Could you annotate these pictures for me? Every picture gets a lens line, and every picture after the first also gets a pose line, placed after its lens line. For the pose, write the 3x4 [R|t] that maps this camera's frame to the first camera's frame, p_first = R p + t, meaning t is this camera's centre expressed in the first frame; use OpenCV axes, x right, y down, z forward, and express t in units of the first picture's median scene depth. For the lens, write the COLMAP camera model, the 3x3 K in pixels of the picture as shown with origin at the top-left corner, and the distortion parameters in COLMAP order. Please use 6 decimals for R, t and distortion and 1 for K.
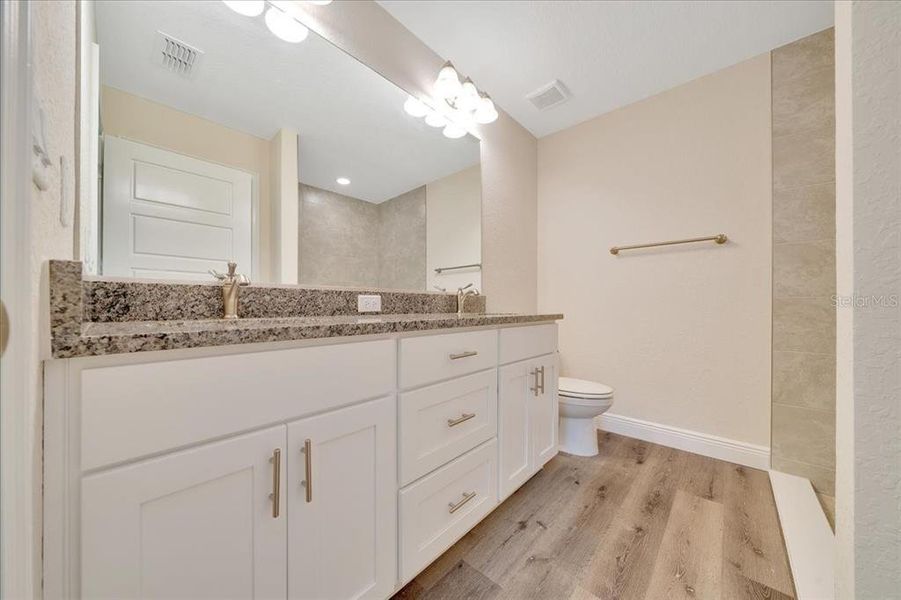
lens RADIAL K [[310.4, 0, 444.9], [0, 310.4, 301.1], [0, 0, 1]] dist [-0.003891, -0.000239]
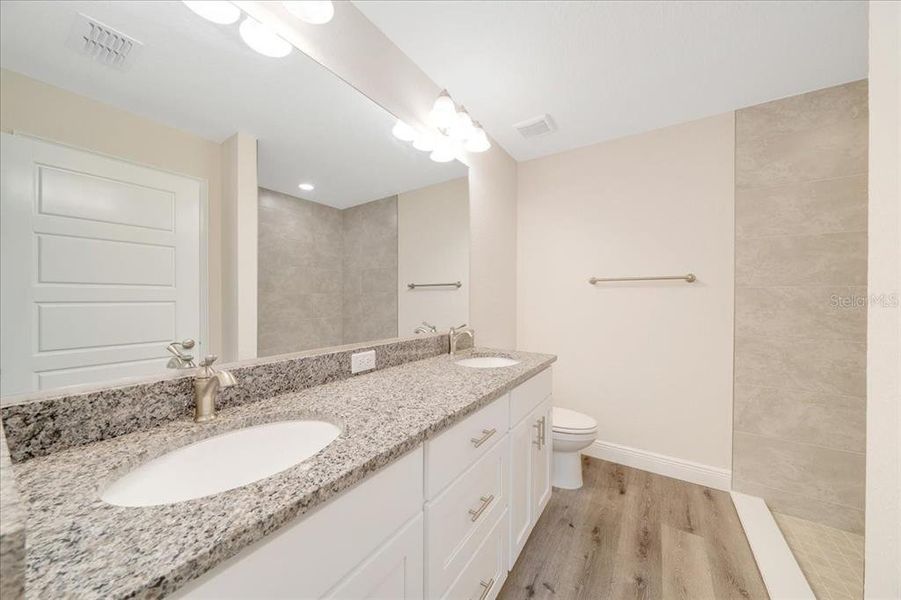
lens RADIAL K [[312.0, 0, 452.8], [0, 312.0, 299.2], [0, 0, 1]] dist [-0.004096, 0.000291]
pose [[0.987392, 0.001653, 0.158287, -0.114963], [-0.002405, 0.999987, 0.004557, -0.152170], [-0.158277, -0.004880, 0.987383, 0.068759]]
